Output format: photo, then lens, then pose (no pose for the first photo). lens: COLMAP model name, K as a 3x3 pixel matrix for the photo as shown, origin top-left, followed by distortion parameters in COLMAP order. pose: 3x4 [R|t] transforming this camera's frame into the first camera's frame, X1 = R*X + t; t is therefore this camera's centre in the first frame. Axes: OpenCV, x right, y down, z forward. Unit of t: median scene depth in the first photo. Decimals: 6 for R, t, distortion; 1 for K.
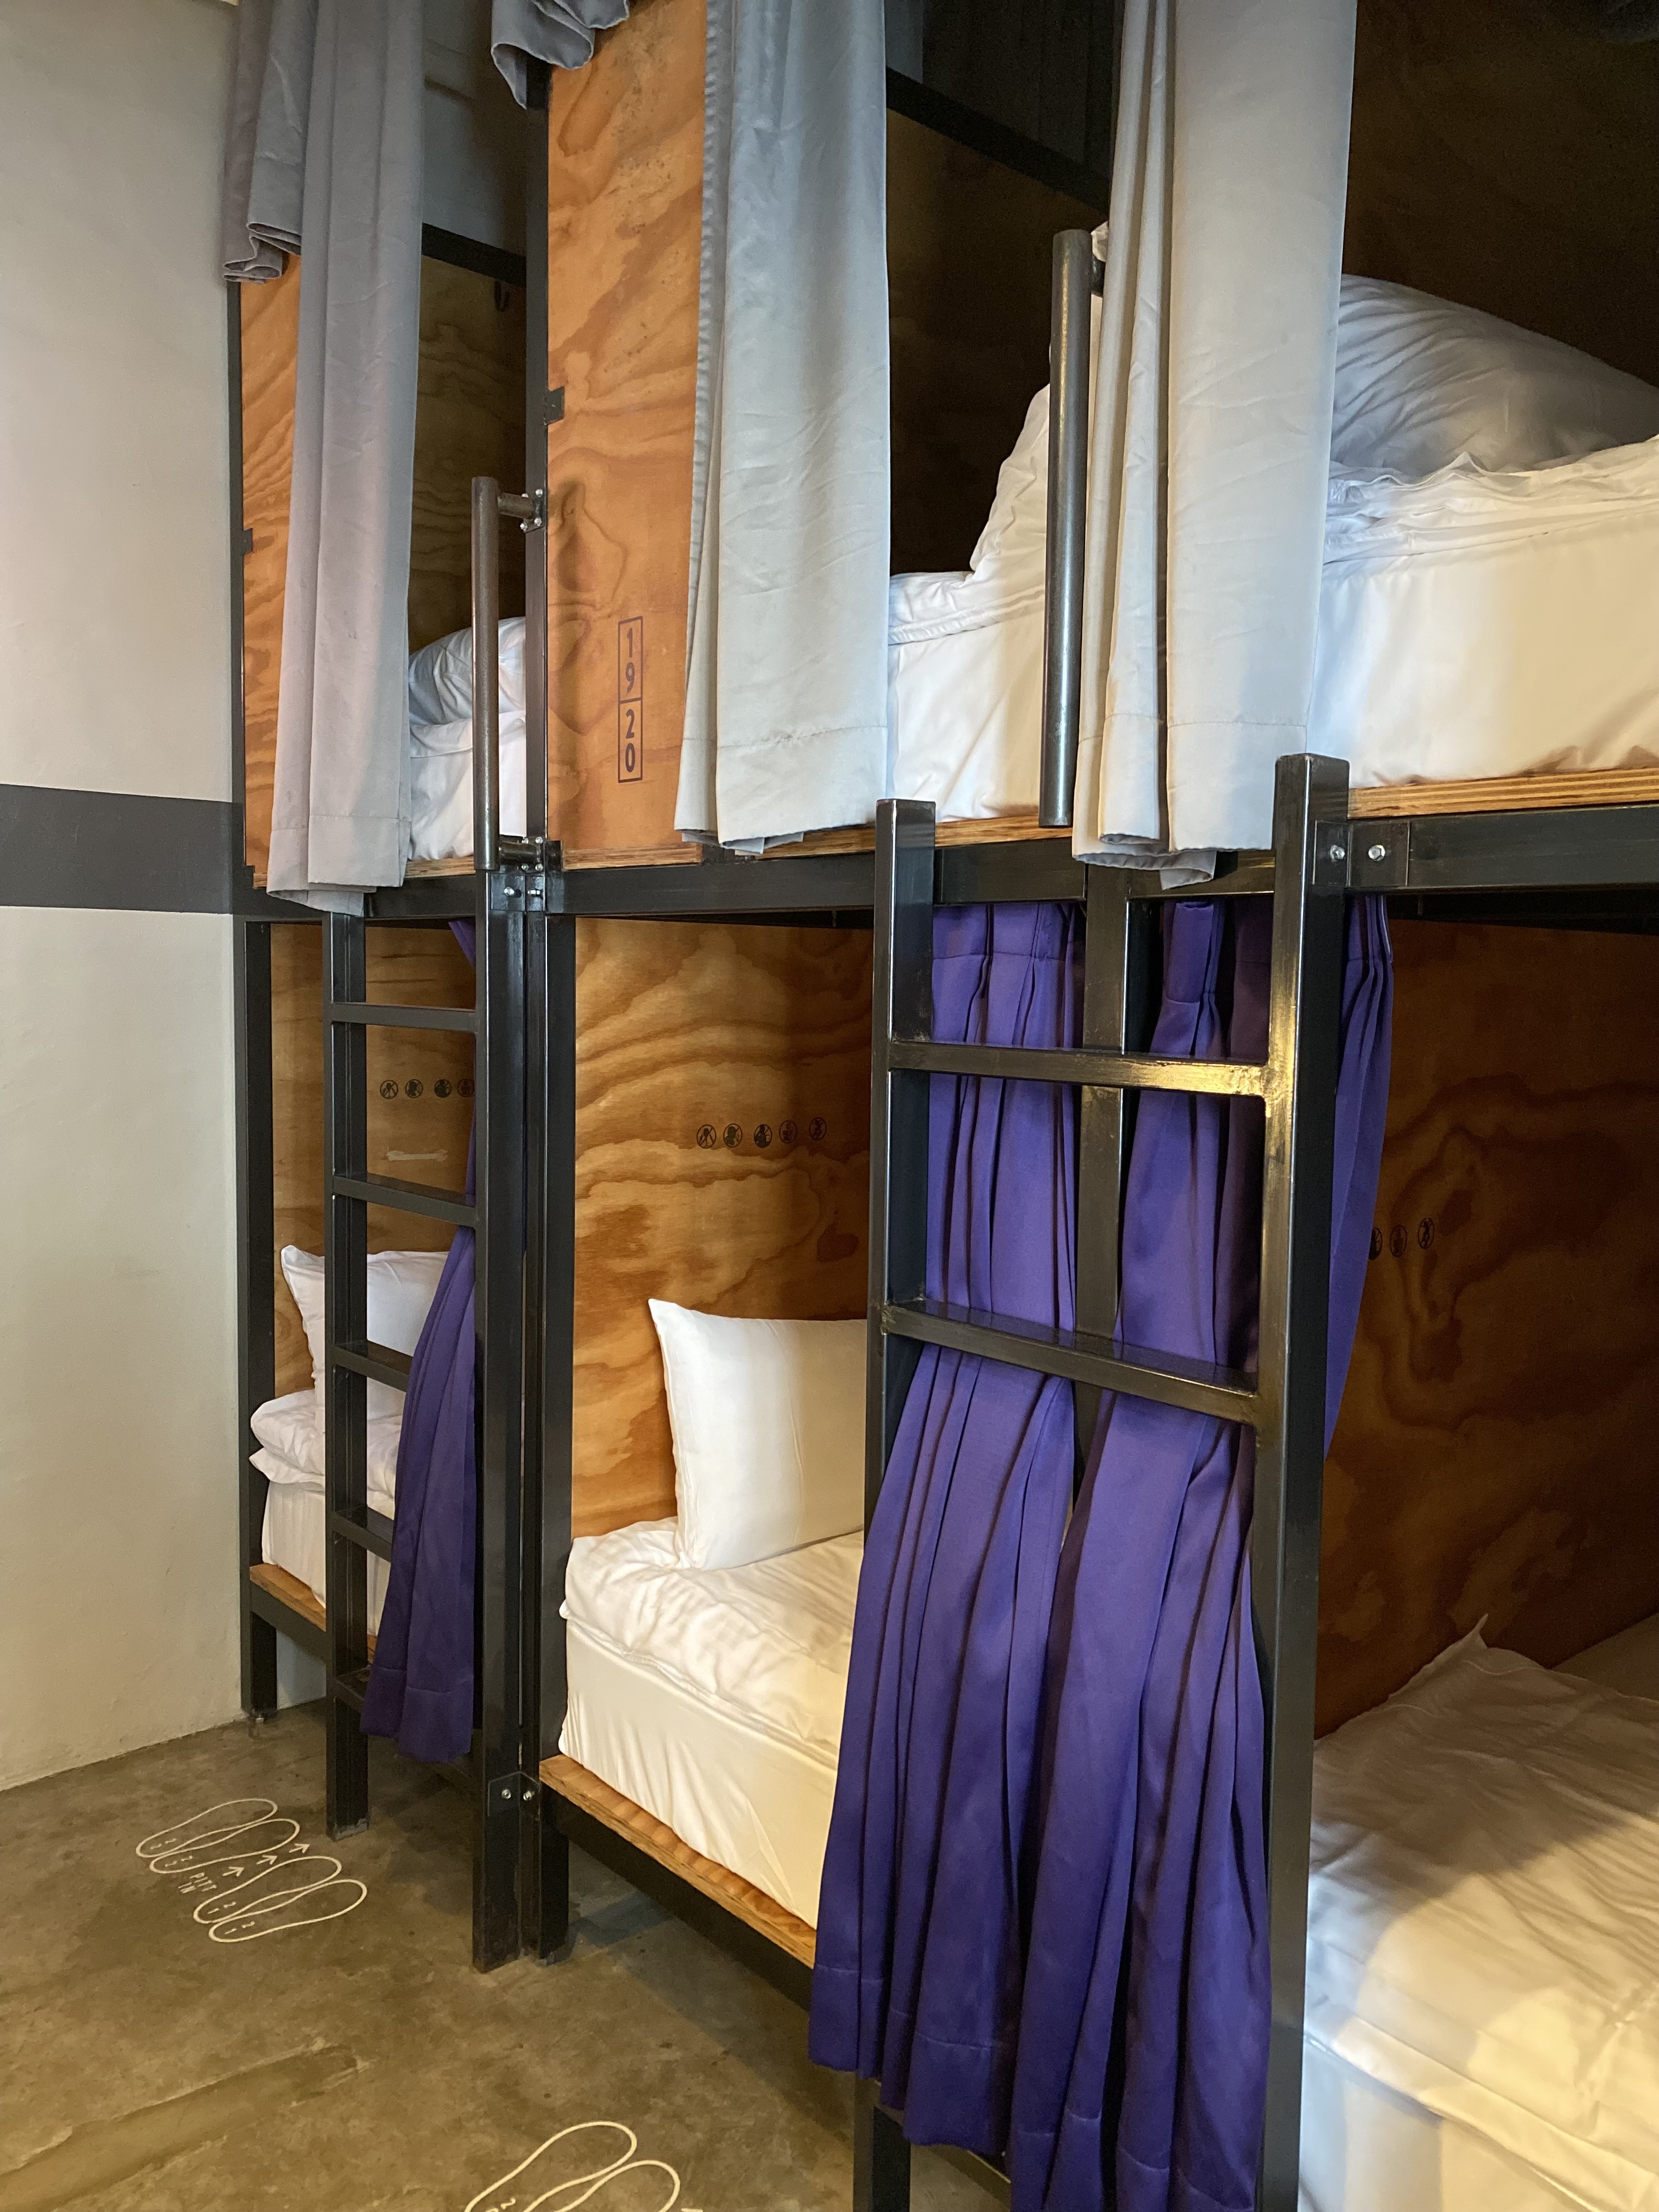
lens RADIAL K [[1688.6, 0, 843.2], [0, 1688.6, 1092.4], [0, 0, 1]] dist [0.045061, -0.042407]
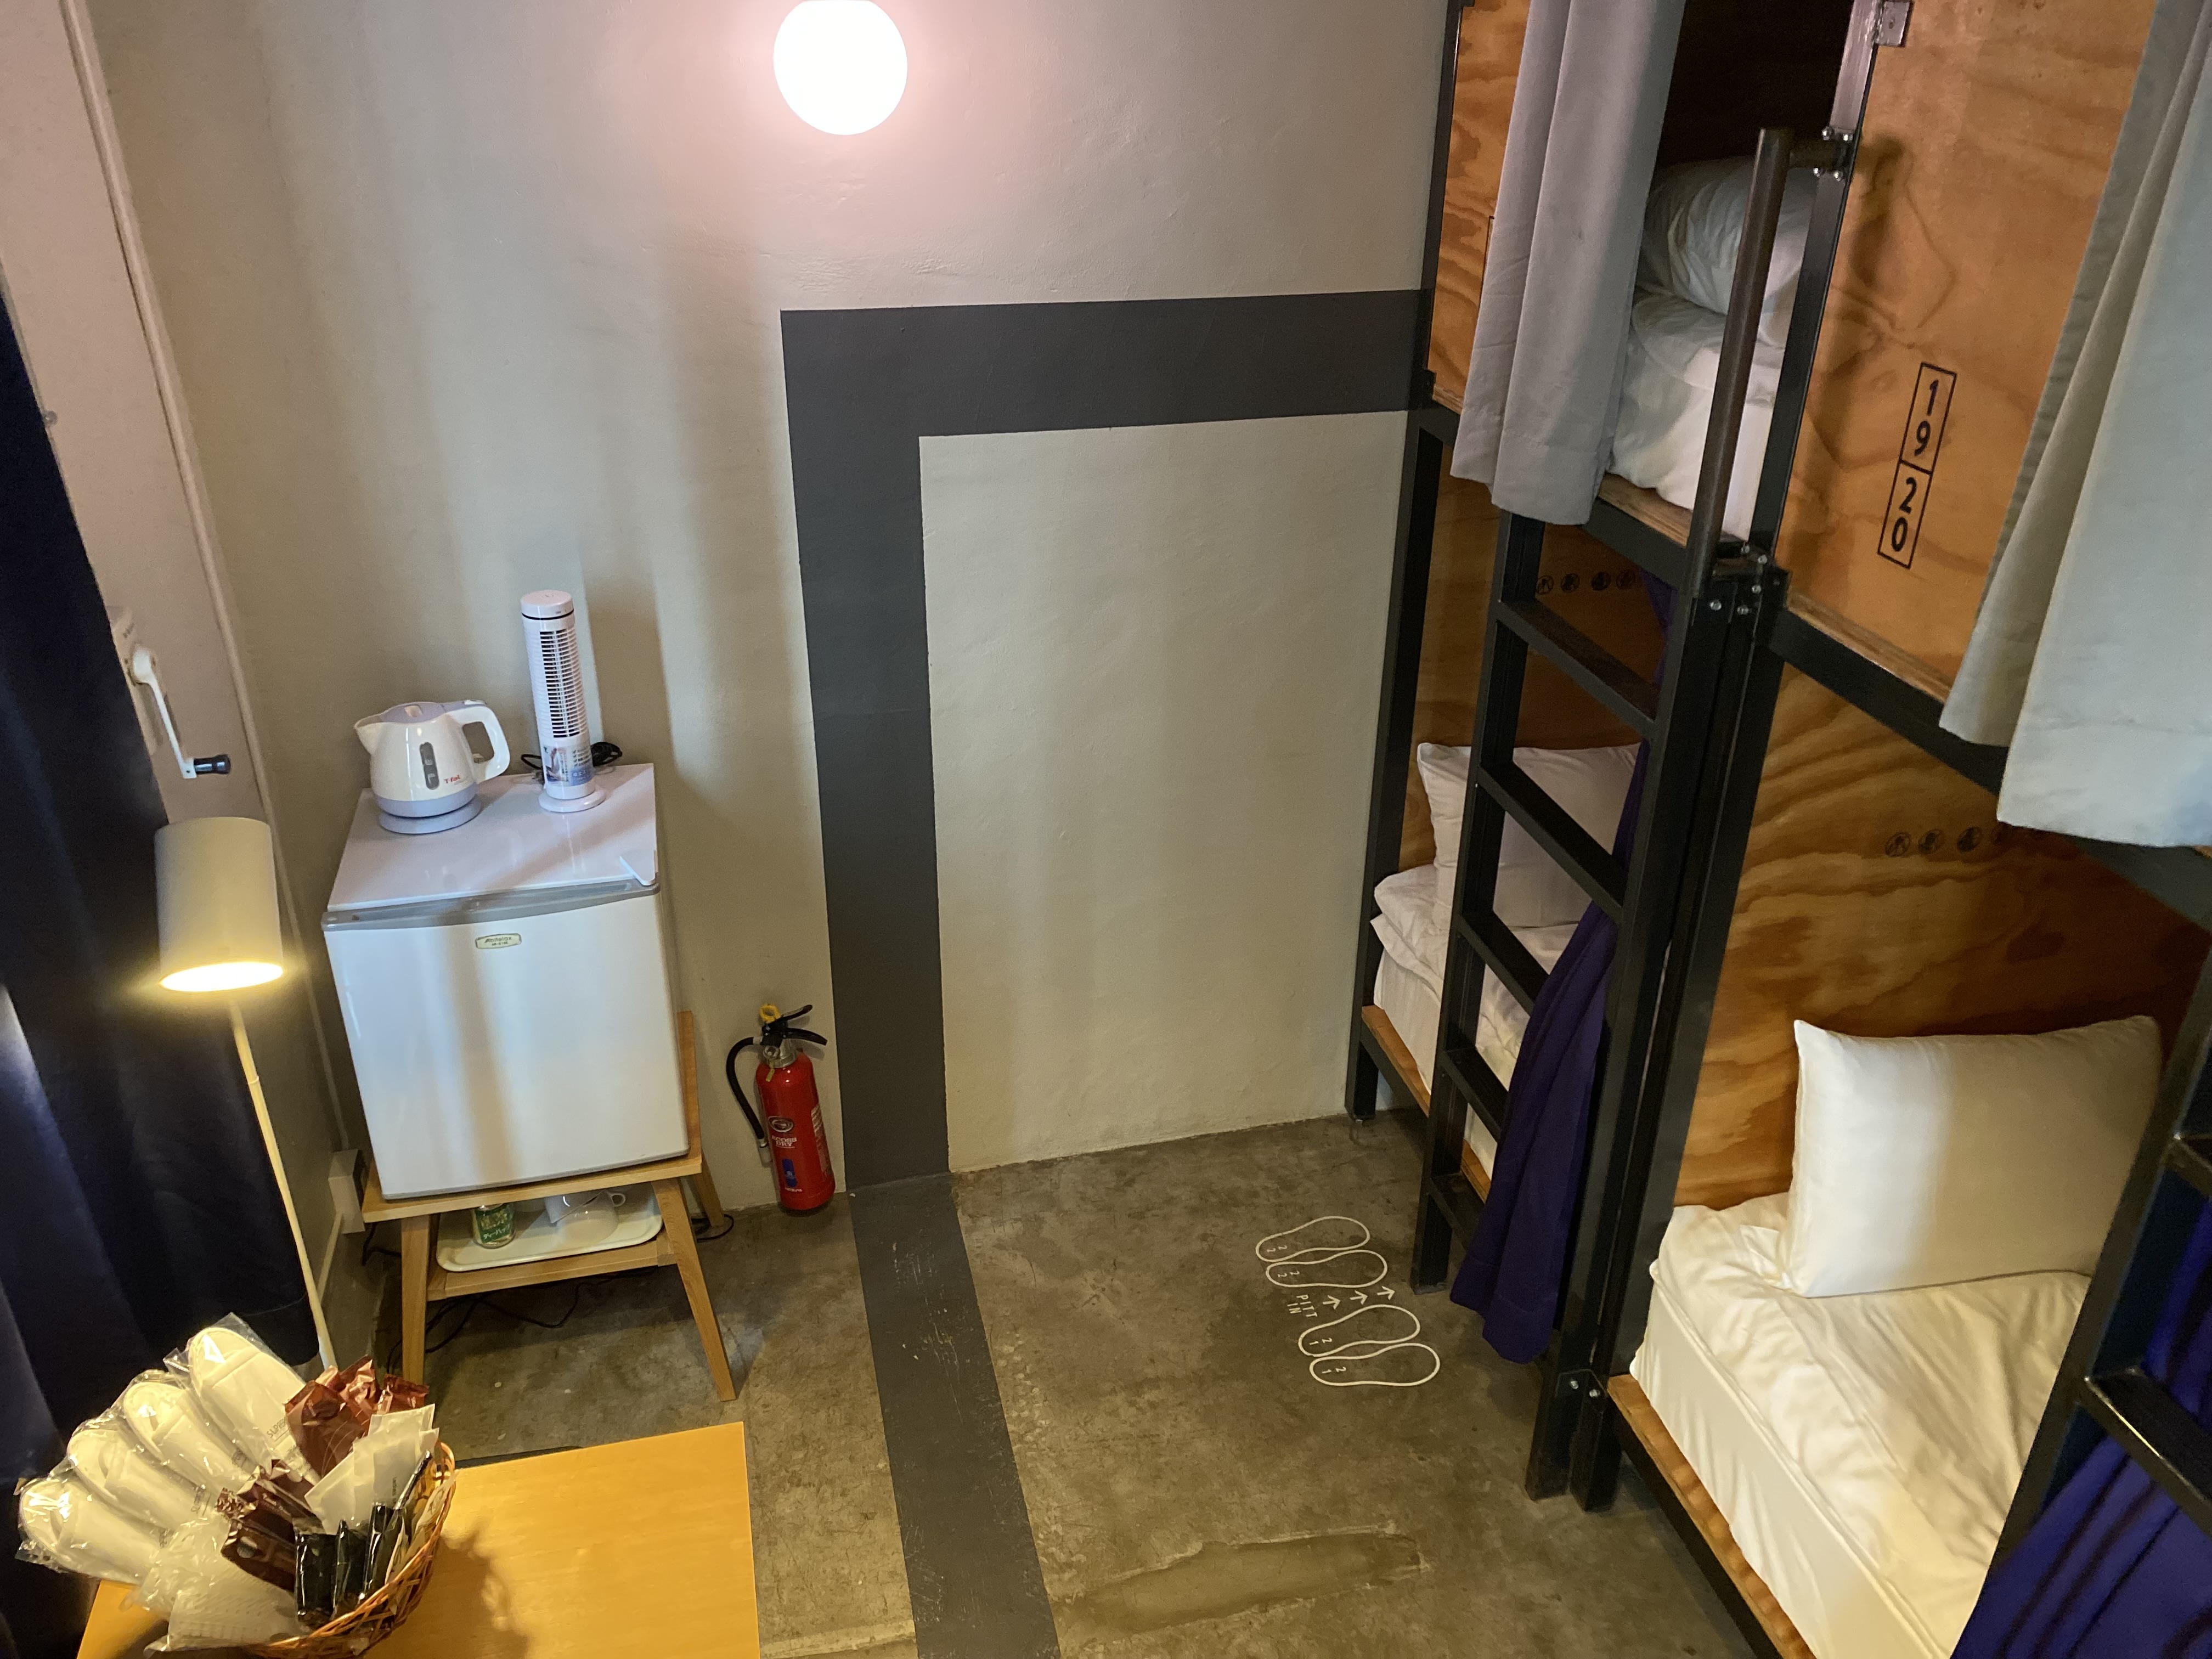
lens RADIAL K [[1688.6, 0, 1116.9], [0, 1688.6, 816.4], [0, 0, 1]] dist [0.045061, -0.042407]
pose [[0.885437, 0.206532, -0.416347, -0.079162], [-0.034263, 0.922406, 0.384699, -0.331062], [0.463494, -0.326361, 0.823809, 0.088260]]
